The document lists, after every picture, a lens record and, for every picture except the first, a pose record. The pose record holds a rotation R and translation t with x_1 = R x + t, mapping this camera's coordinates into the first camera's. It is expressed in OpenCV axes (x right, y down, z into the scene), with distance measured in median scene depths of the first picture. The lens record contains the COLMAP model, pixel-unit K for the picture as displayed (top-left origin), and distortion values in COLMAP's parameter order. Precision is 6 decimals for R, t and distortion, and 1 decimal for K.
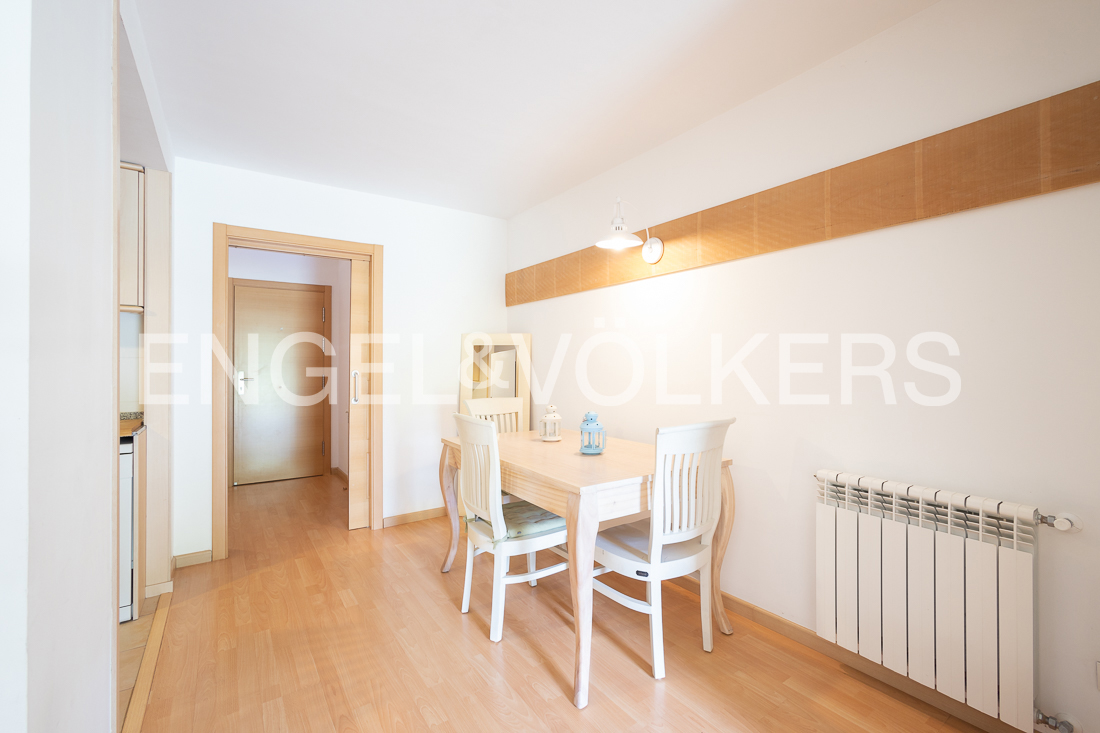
lens RADIAL K [[479.8, 0, 570.0], [0, 479.8, 360.8], [0, 0, 1]] dist [-0.003052, -0.000214]
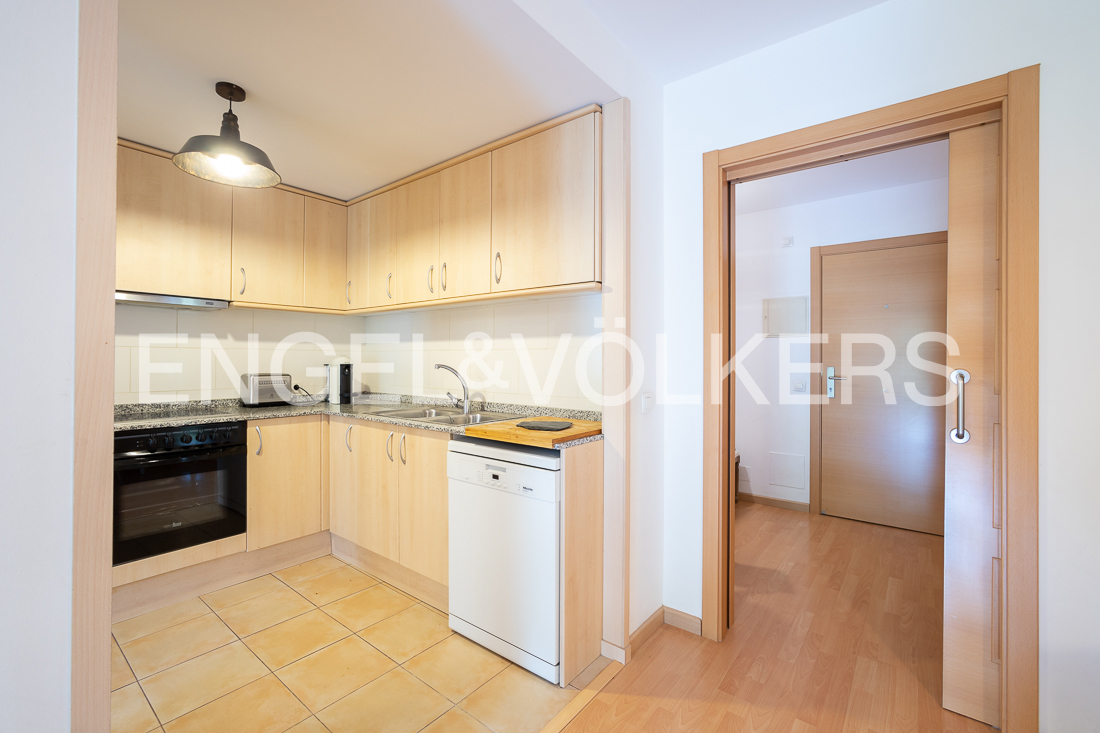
lens RADIAL K [[468.5, 0, 555.8], [0, 468.5, 354.8], [0, 0, 1]] dist [-0.013602, 0.000315]
pose [[0.273068, -0.003298, -0.961989, -0.152941], [0.001776, 0.999994, -0.002924, 0.007151], [0.961993, -0.000910, 0.273073, 0.631857]]
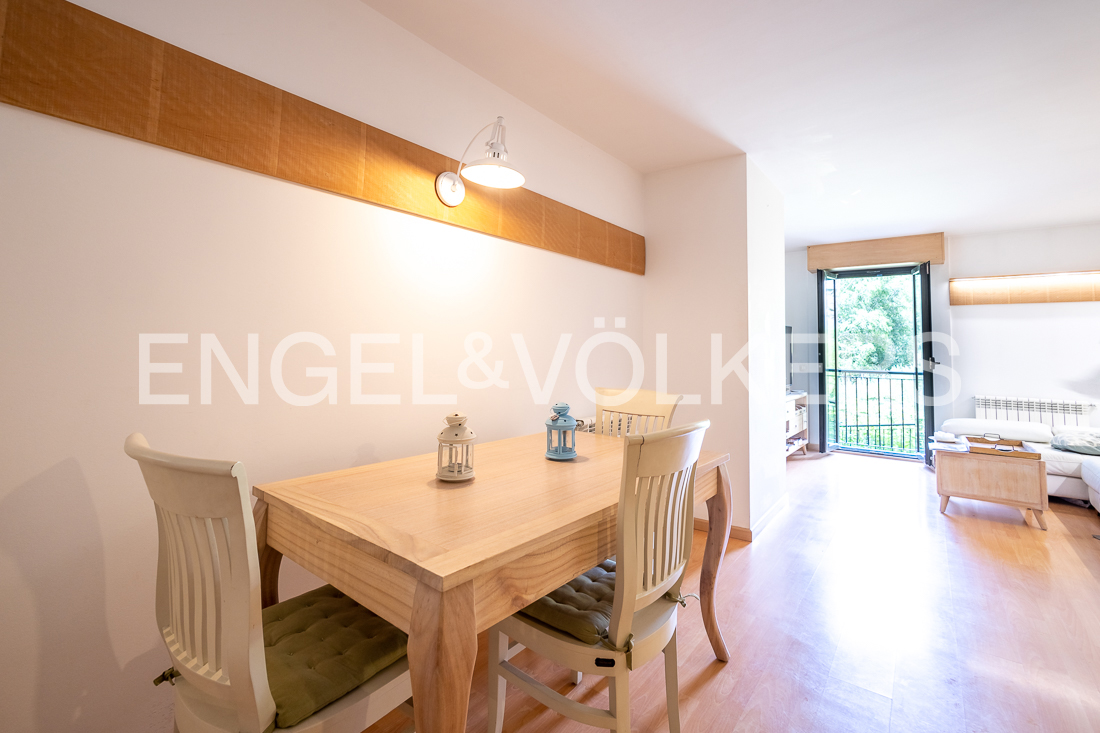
lens RADIAL K [[483.1, 0, 554.2], [0, 483.1, 327.4], [0, 0, 1]] dist [-0.001674, 0.000109]
pose [[-0.280134, 0.038782, 0.959177, -0.607282], [-0.024158, 0.998582, -0.047431, 0.020612], [-0.959657, -0.036459, -0.278800, 1.069936]]
